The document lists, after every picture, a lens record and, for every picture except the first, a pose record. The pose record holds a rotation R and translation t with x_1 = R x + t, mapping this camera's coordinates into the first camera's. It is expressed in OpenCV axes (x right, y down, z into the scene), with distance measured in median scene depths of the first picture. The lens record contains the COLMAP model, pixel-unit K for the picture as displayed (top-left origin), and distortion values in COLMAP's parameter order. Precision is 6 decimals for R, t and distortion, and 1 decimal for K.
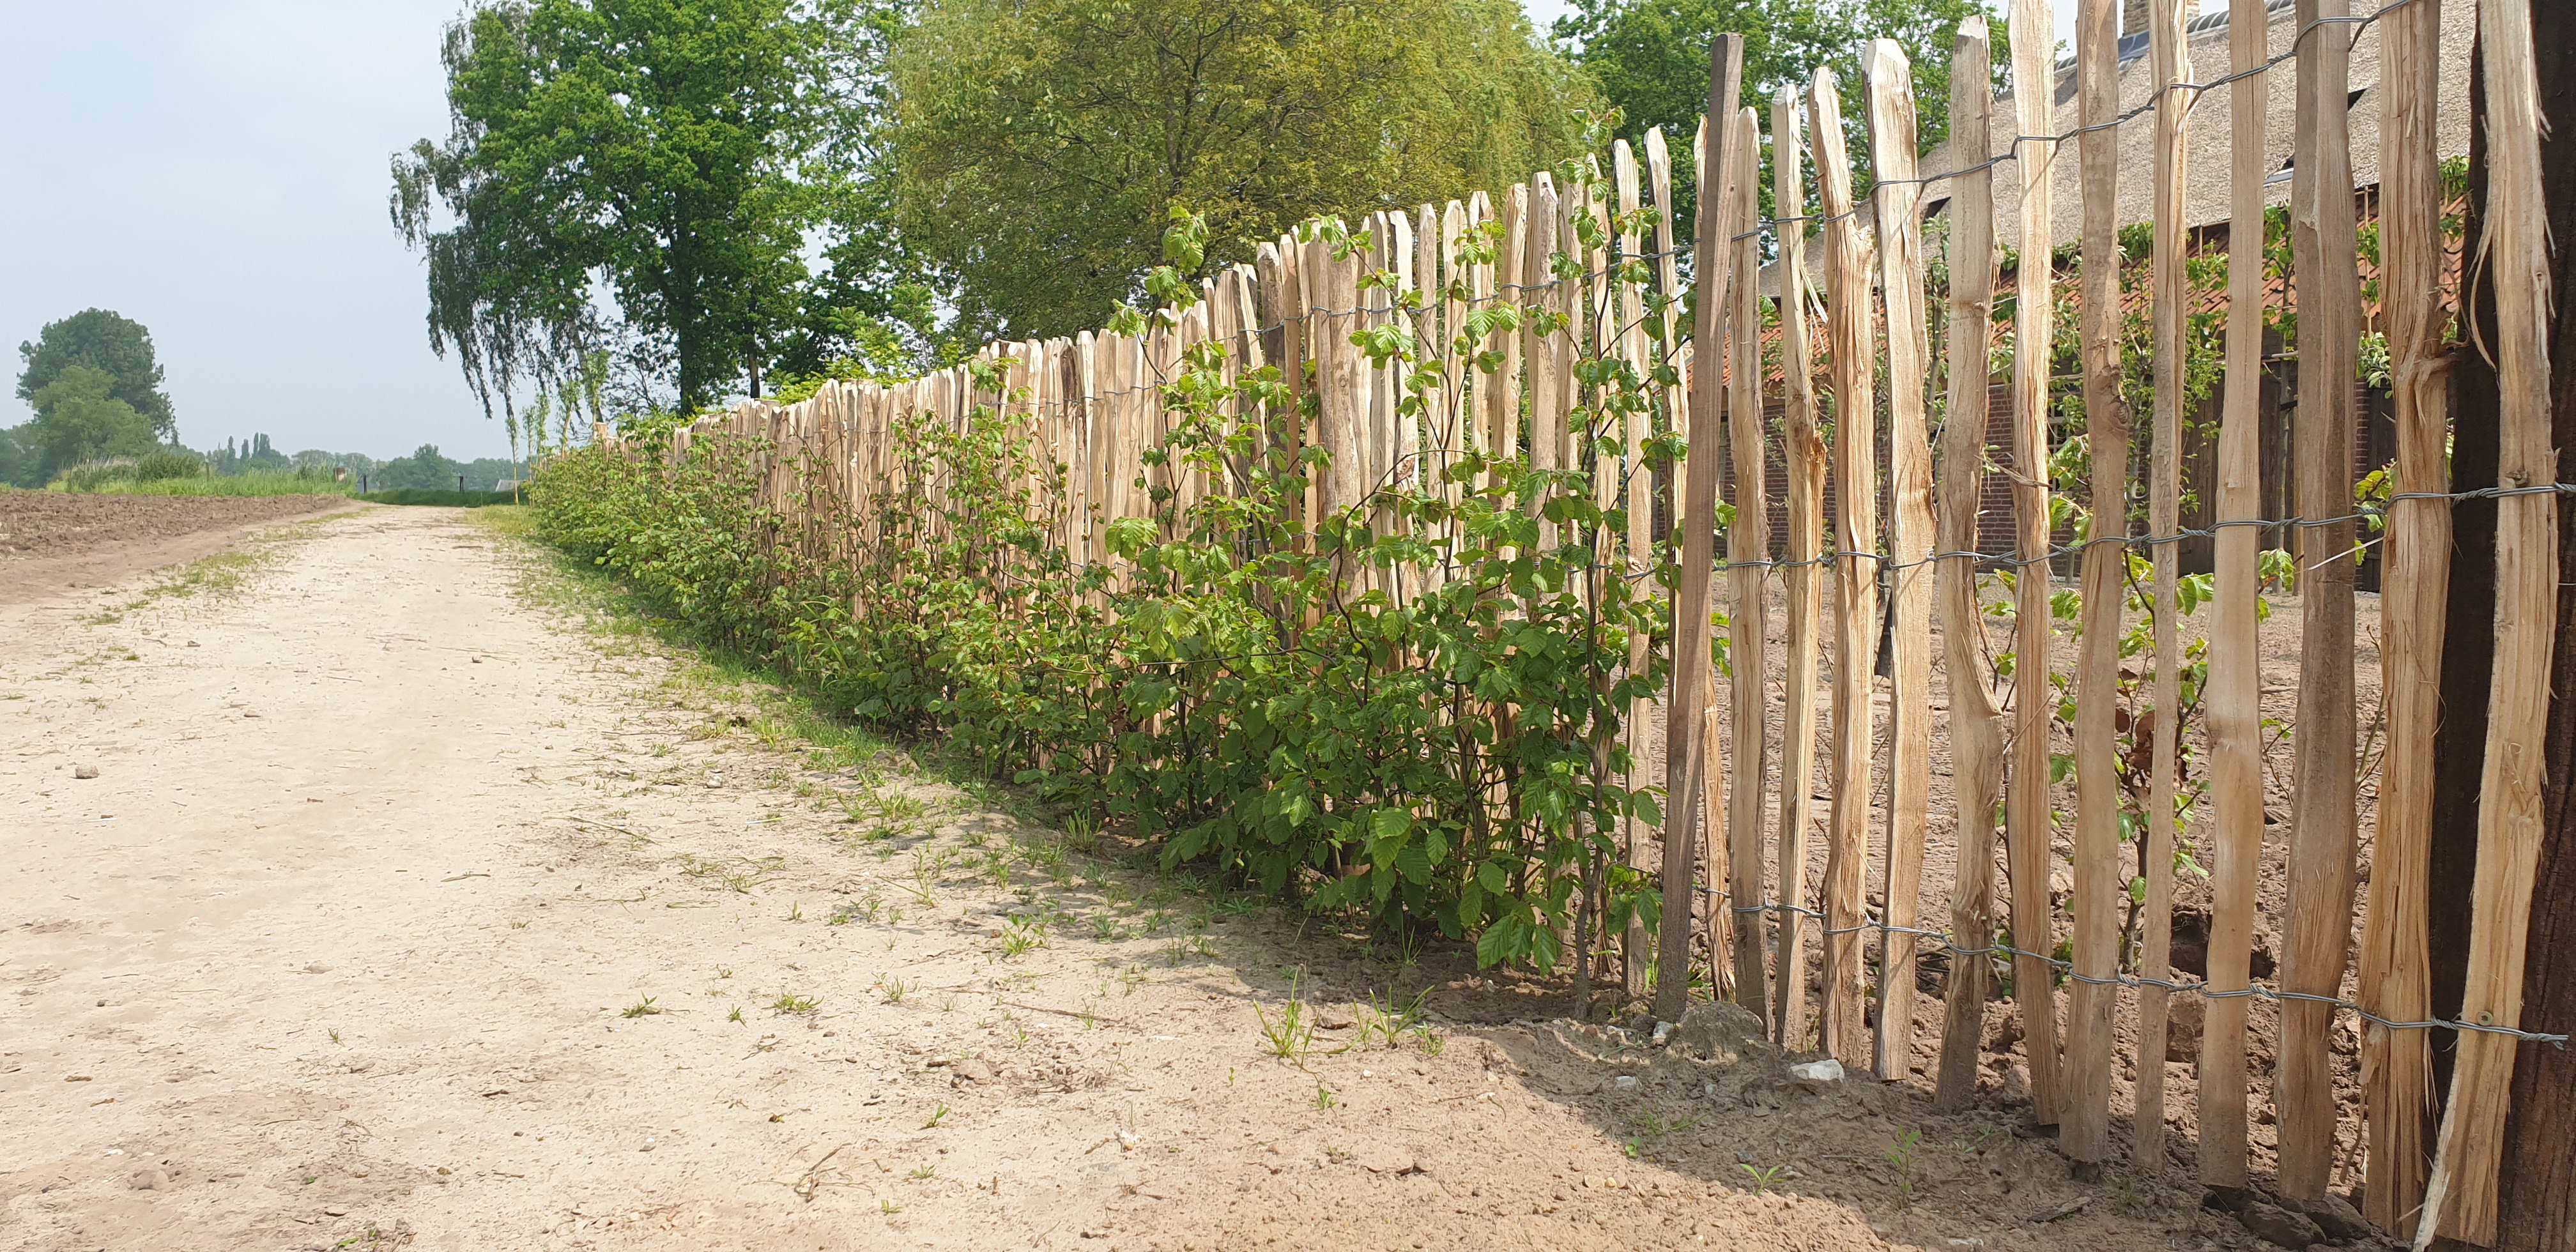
lens RADIAL K [[1827.3, 0, 1289.7], [0, 1827.3, 507.9], [0, 0, 1]] dist [0.153129, -0.000645]
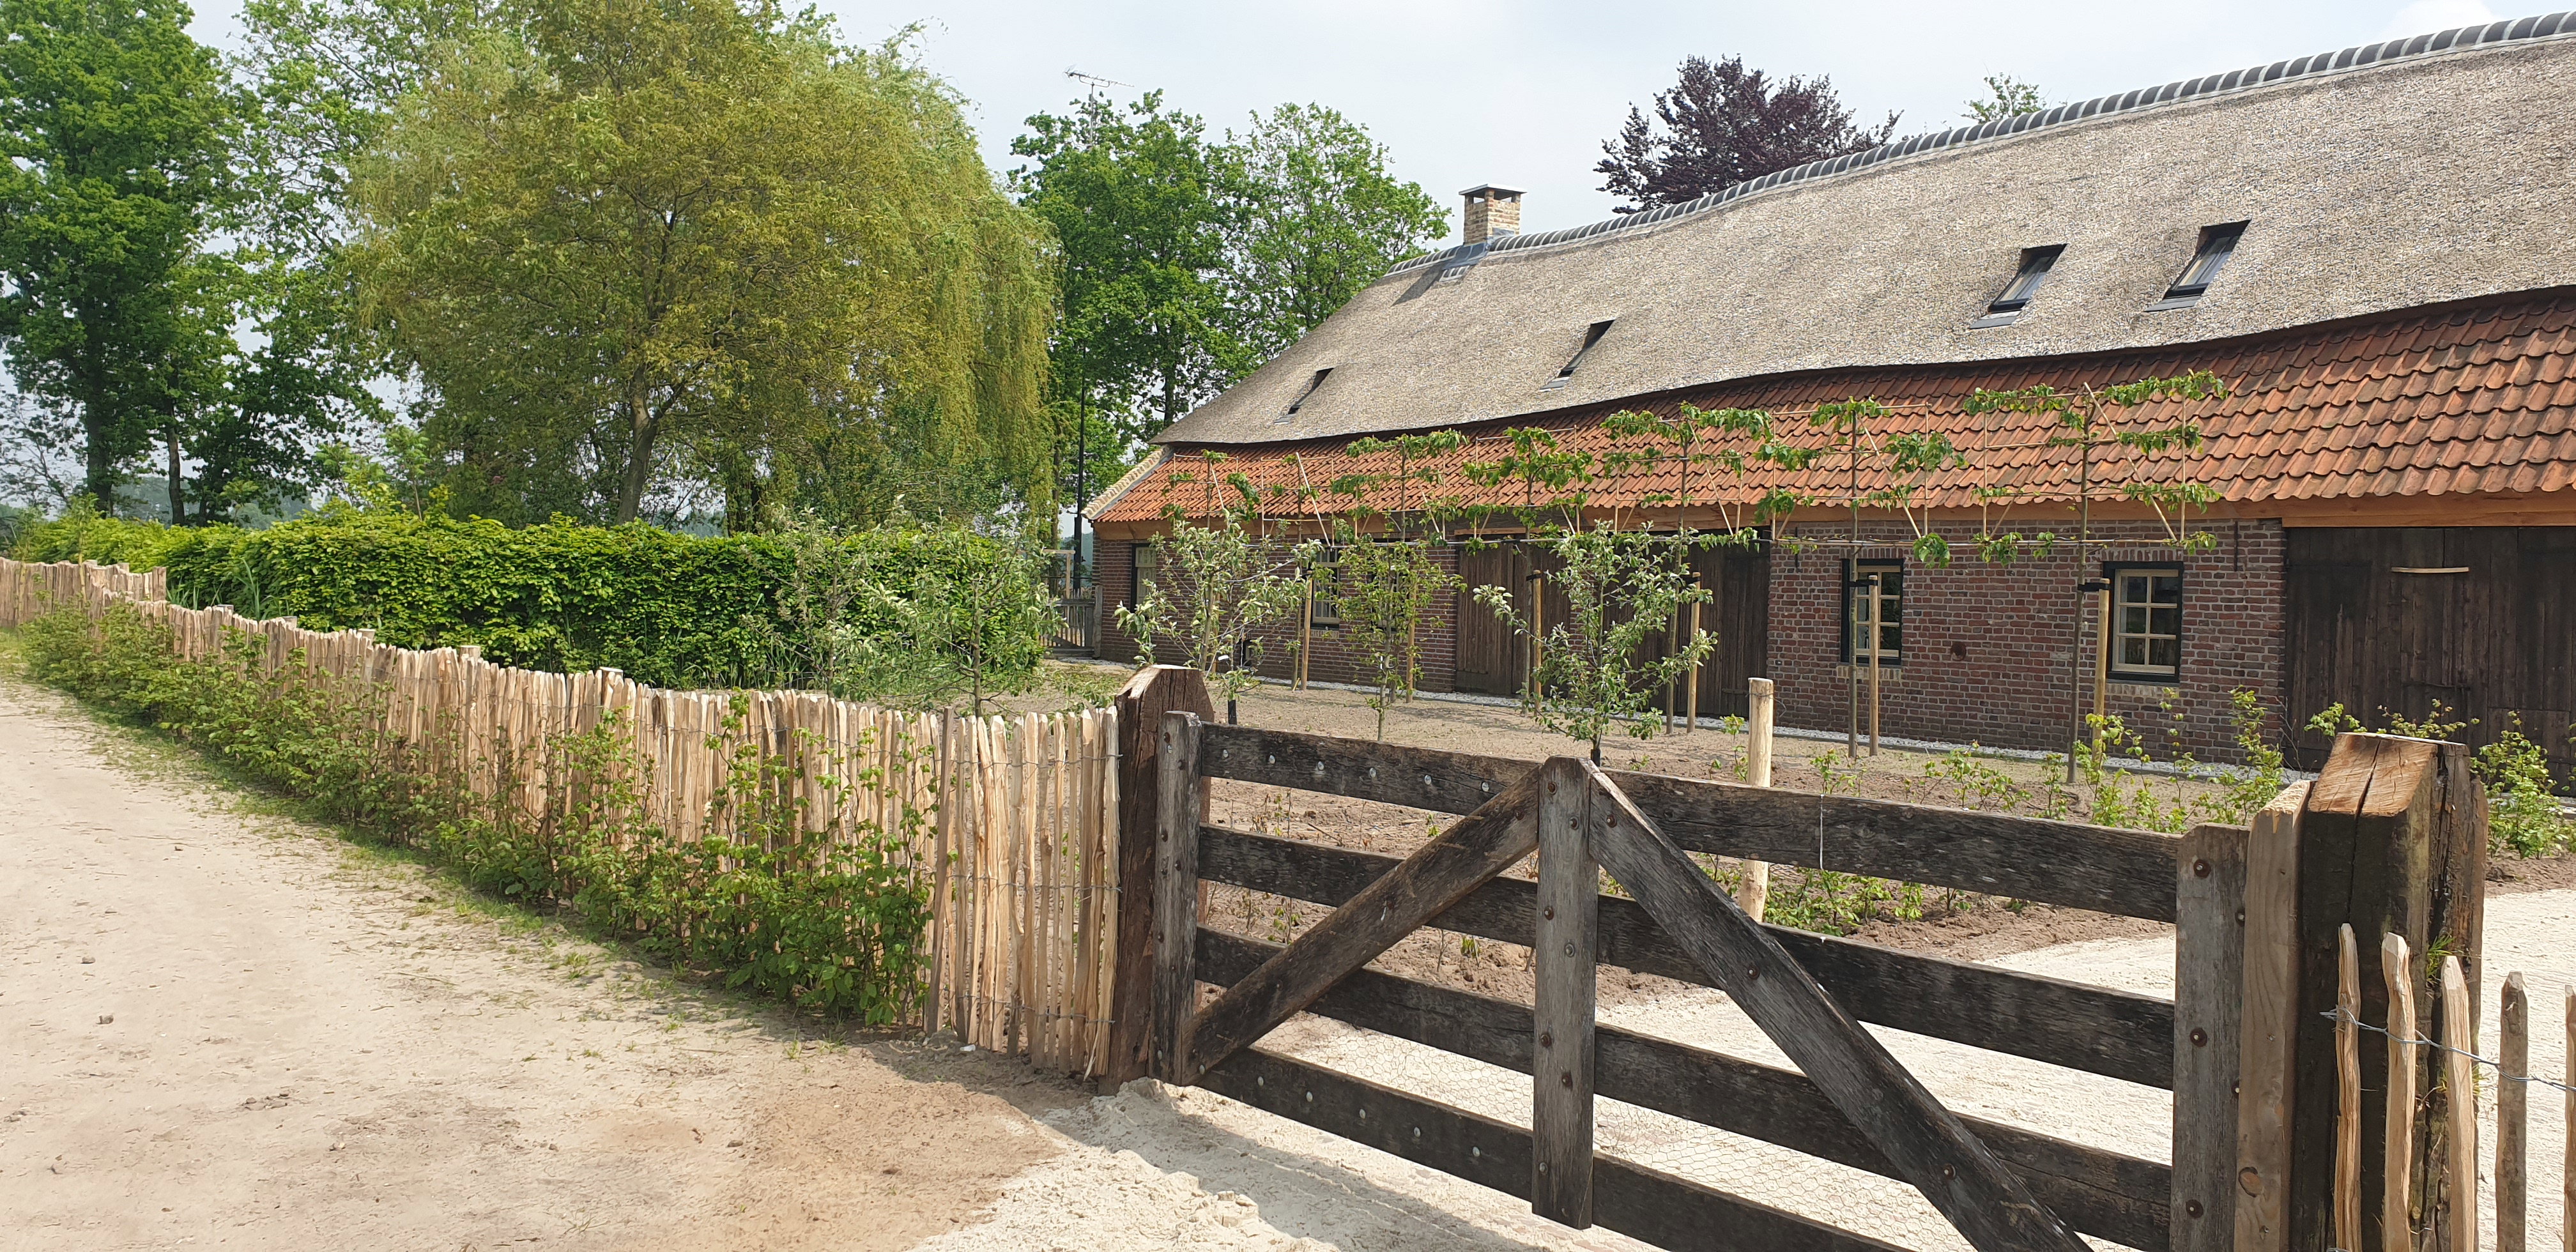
lens RADIAL K [[1742.1, 0, 1288.0], [0, 1742.1, 626.0], [0, 0, 1]] dist [-0.001569, 0.047949]
pose [[0.956841, 0.006851, 0.290530, -0.028331], [-0.013643, 0.999679, 0.021358, -0.222760], [-0.290291, -0.024400, 0.956627, -0.901047]]
